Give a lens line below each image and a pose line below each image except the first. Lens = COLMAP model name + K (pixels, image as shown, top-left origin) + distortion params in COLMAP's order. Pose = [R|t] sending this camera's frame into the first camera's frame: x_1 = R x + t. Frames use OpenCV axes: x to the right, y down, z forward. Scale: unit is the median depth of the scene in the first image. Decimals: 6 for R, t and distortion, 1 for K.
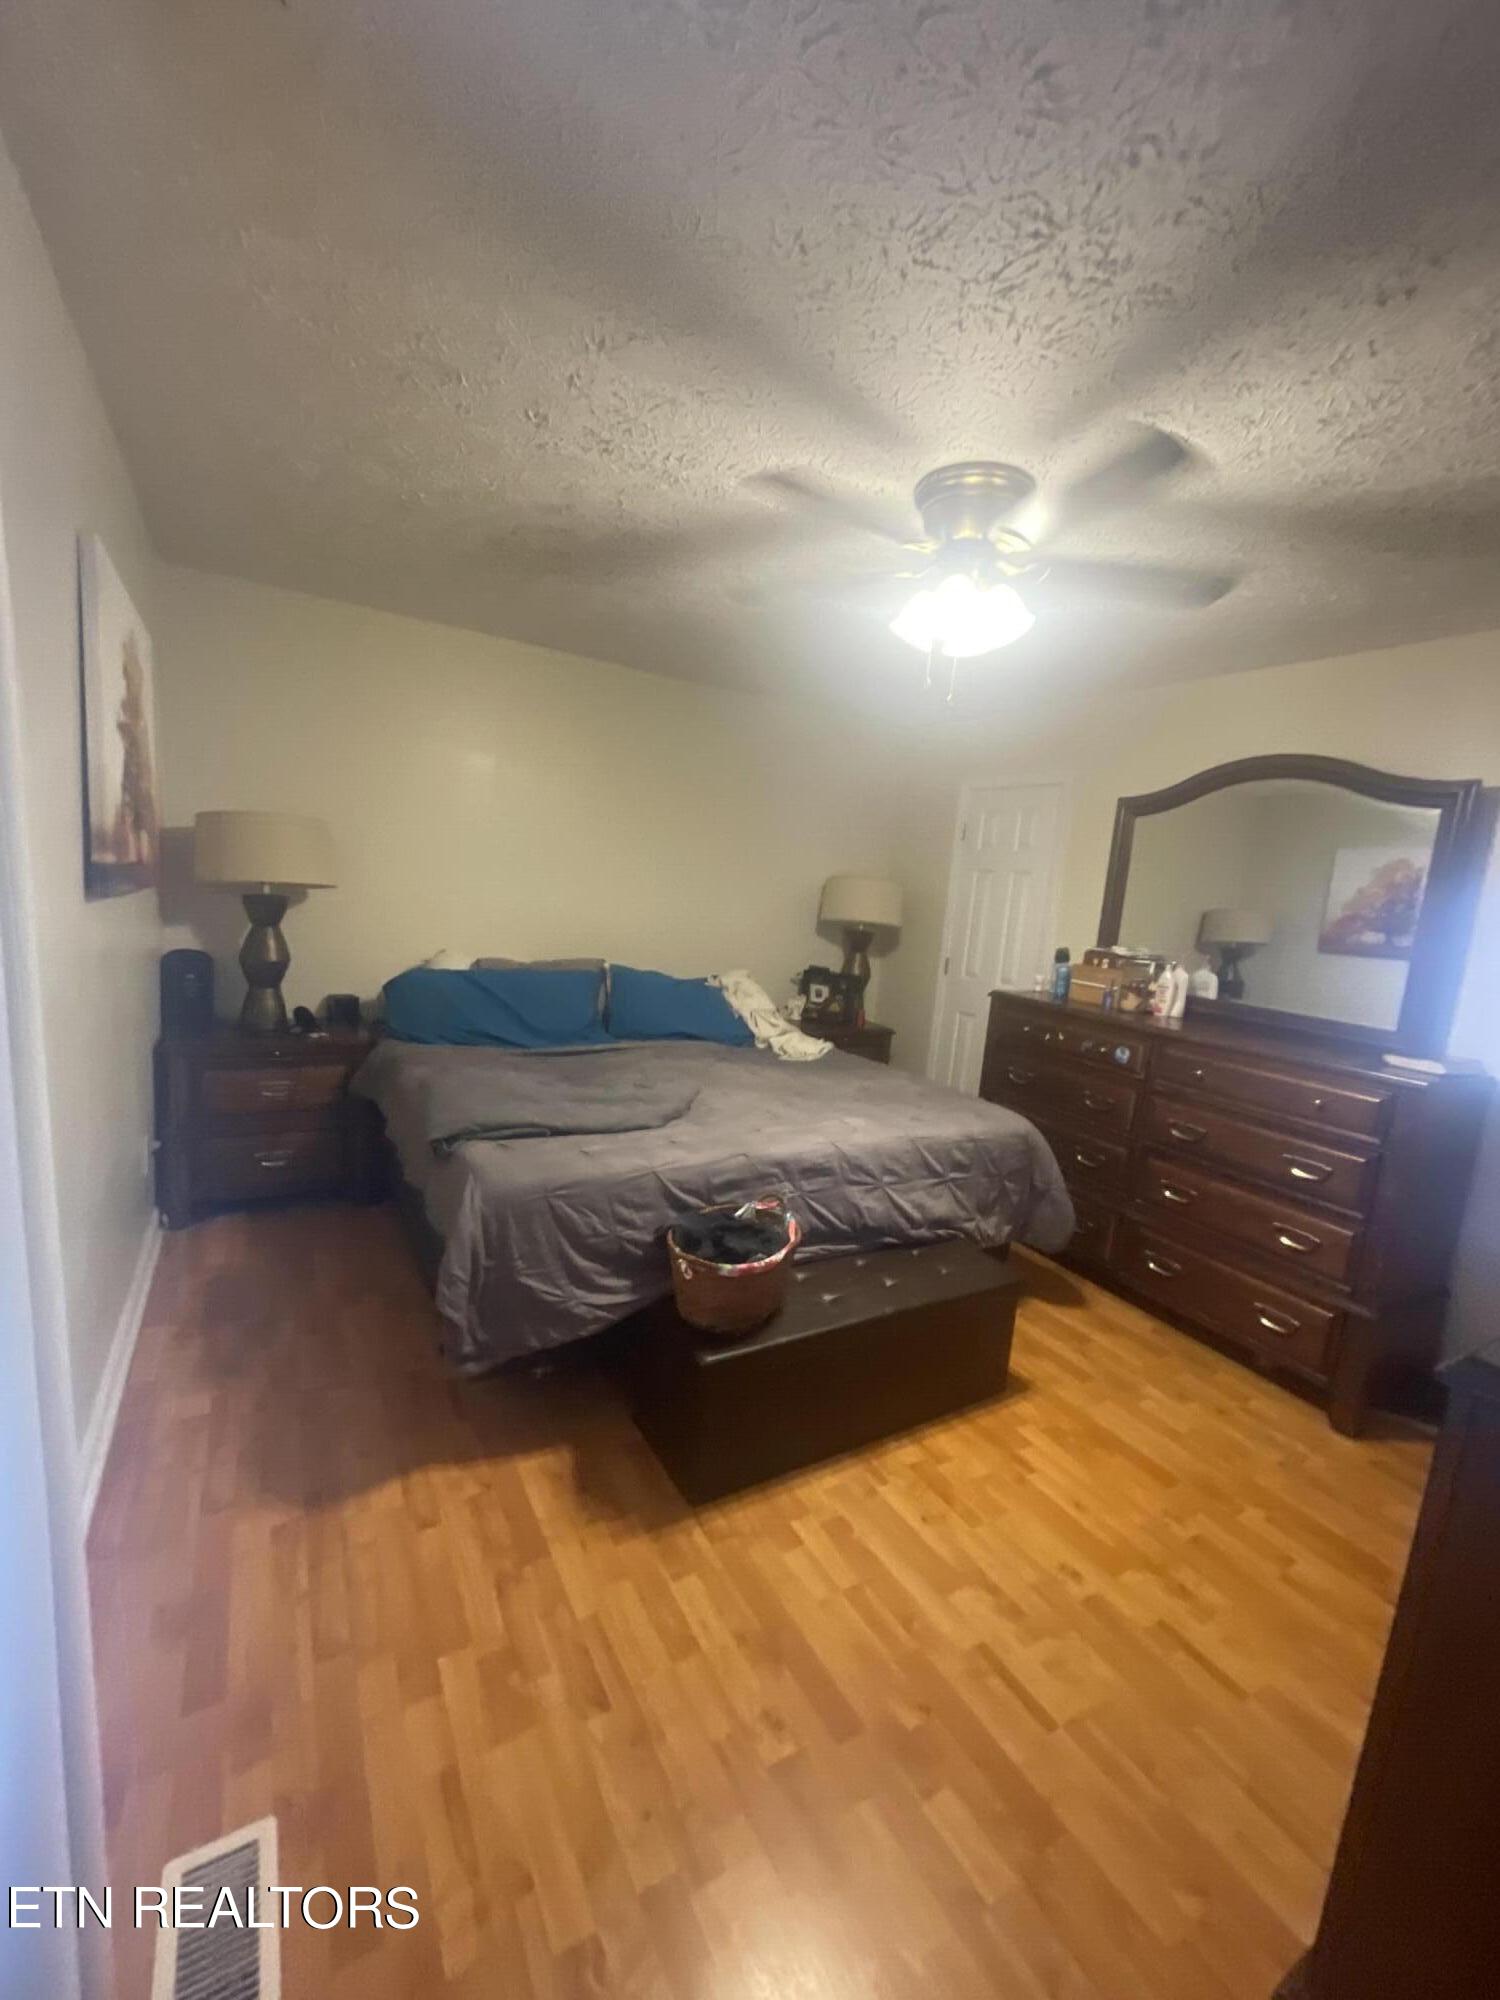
lens RADIAL K [[813.9, 0, 751.9], [0, 813.9, 997.4], [0, 0, 1]] dist [-0.000818, -0.000798]
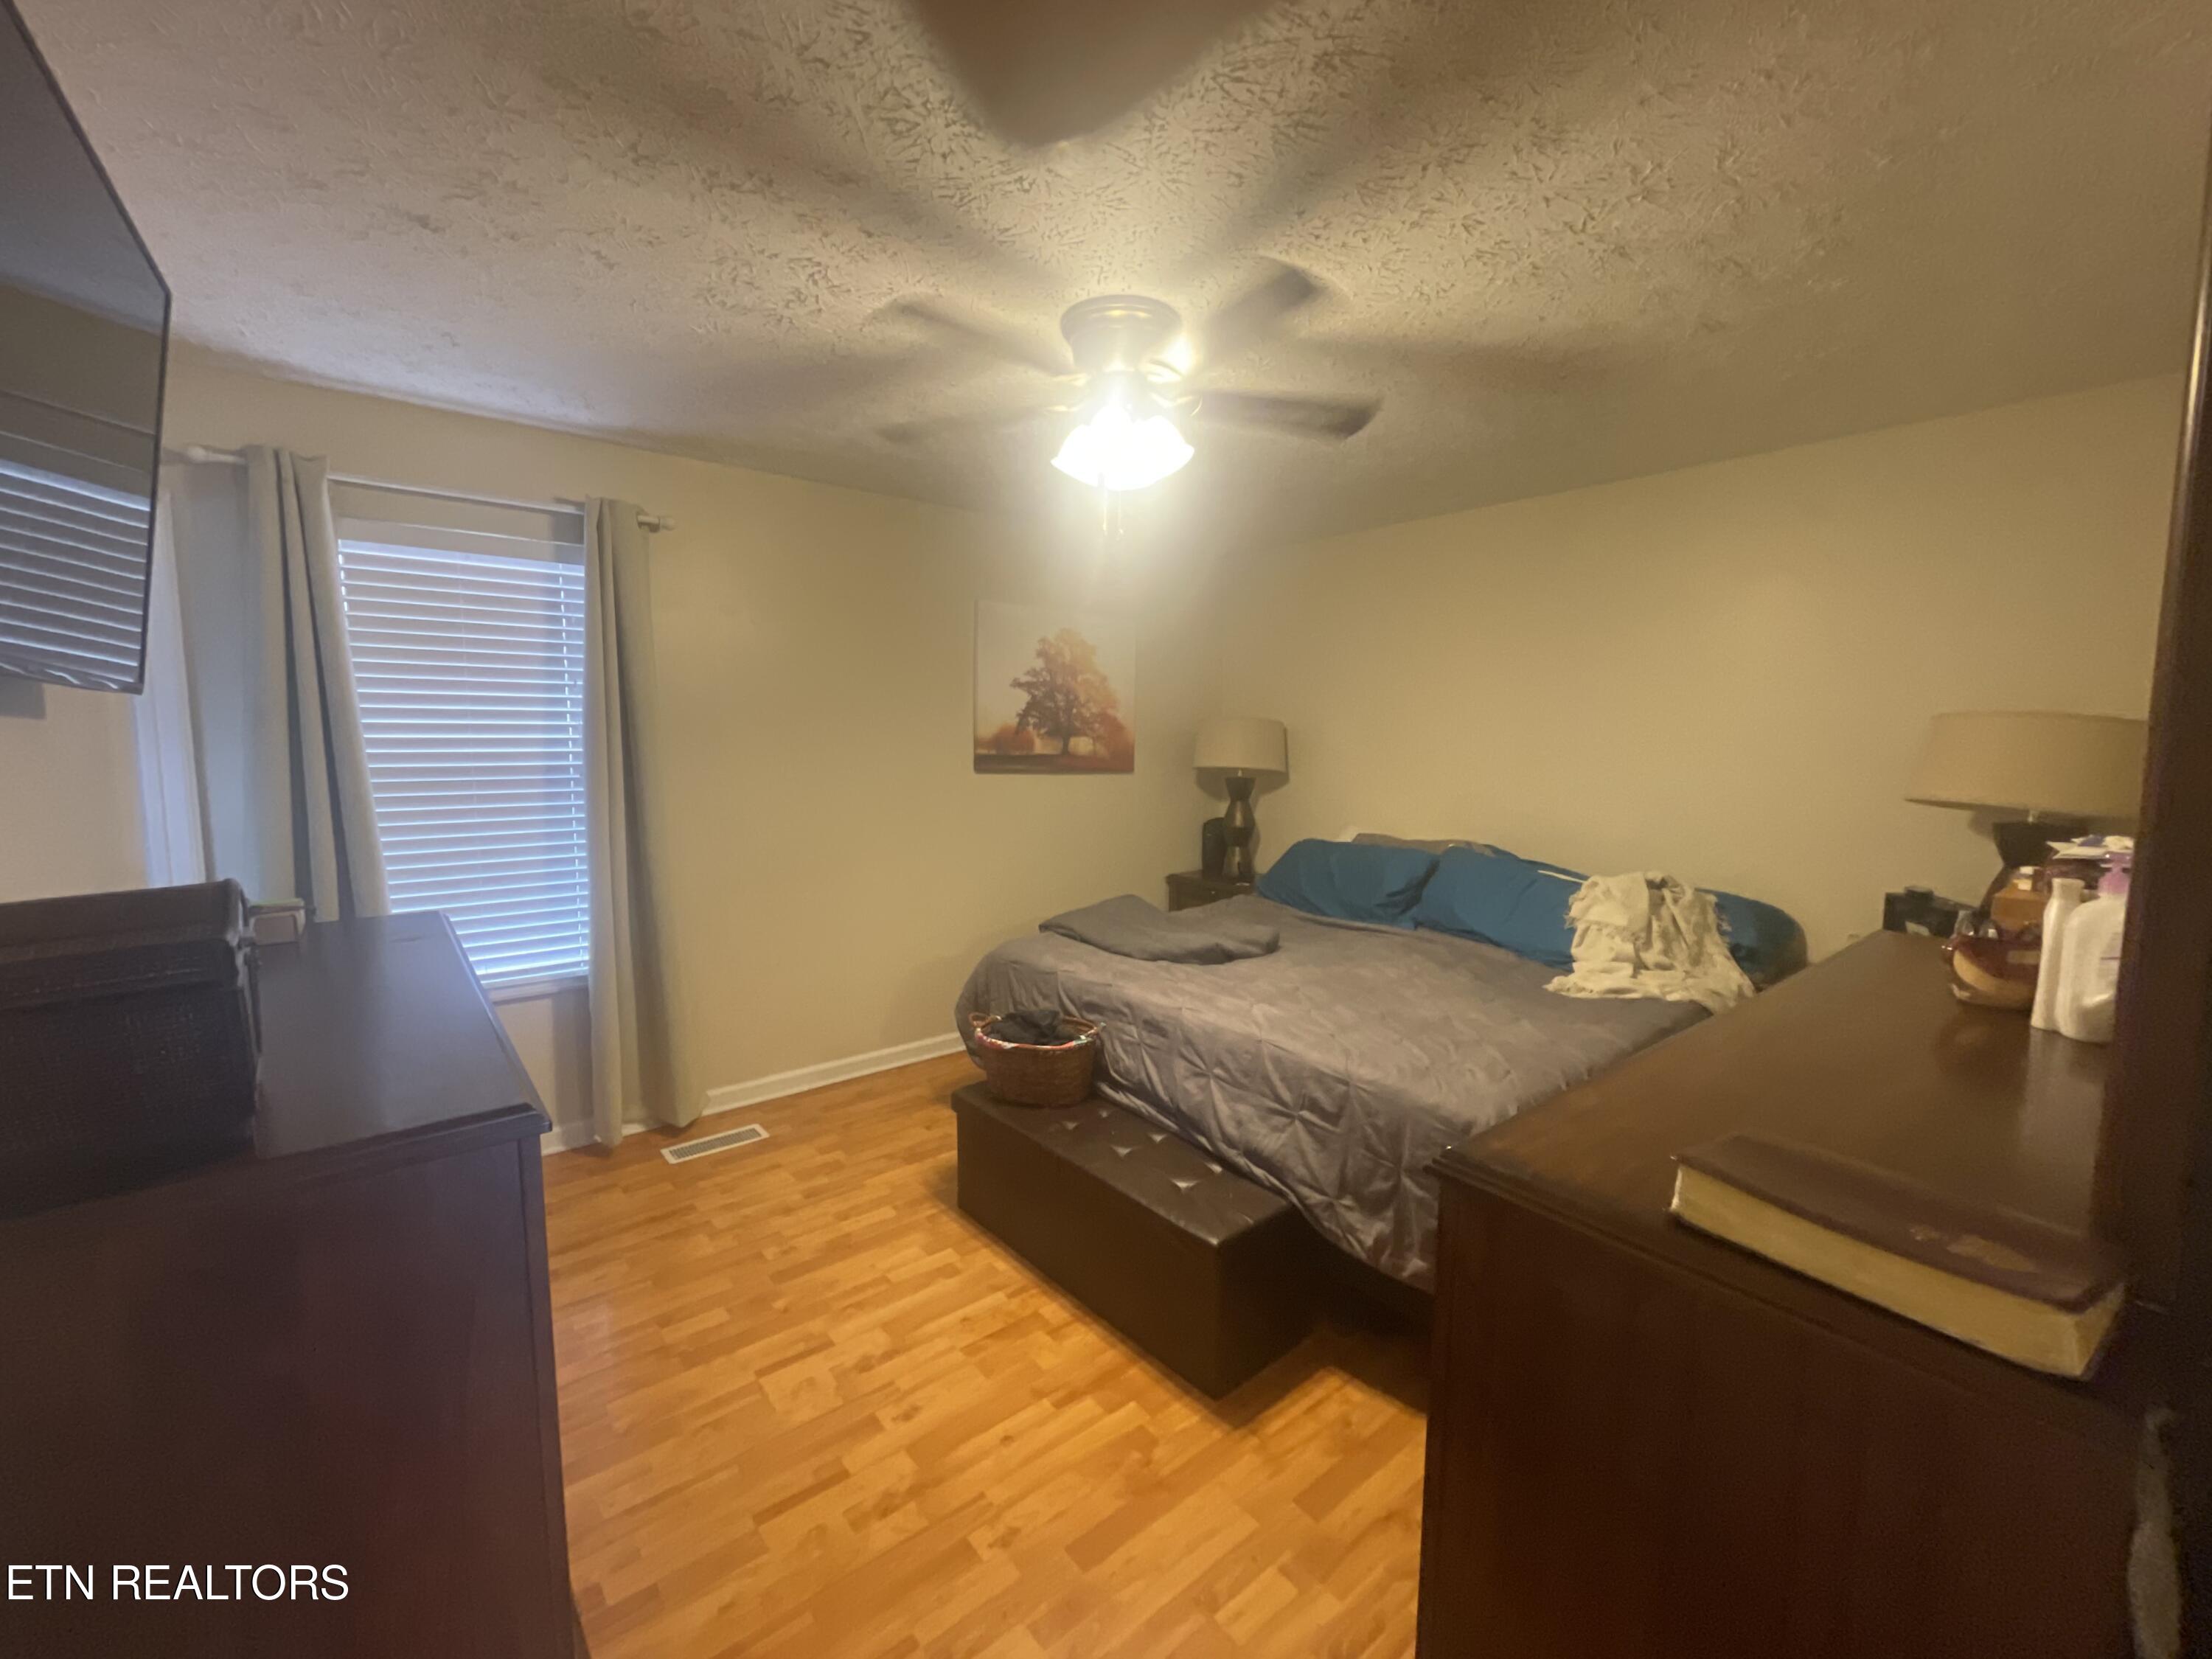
lens RADIAL K [[900.1, 0, 1110.4], [0, 900.1, 835.5], [0, 0, 1]] dist [-0.000818, -0.000798]
pose [[0.155515, 0.022518, -0.987577, 1.364872], [-0.130238, 0.991481, 0.002099, -0.011827], [0.979211, 0.128293, 0.157122, 0.902314]]
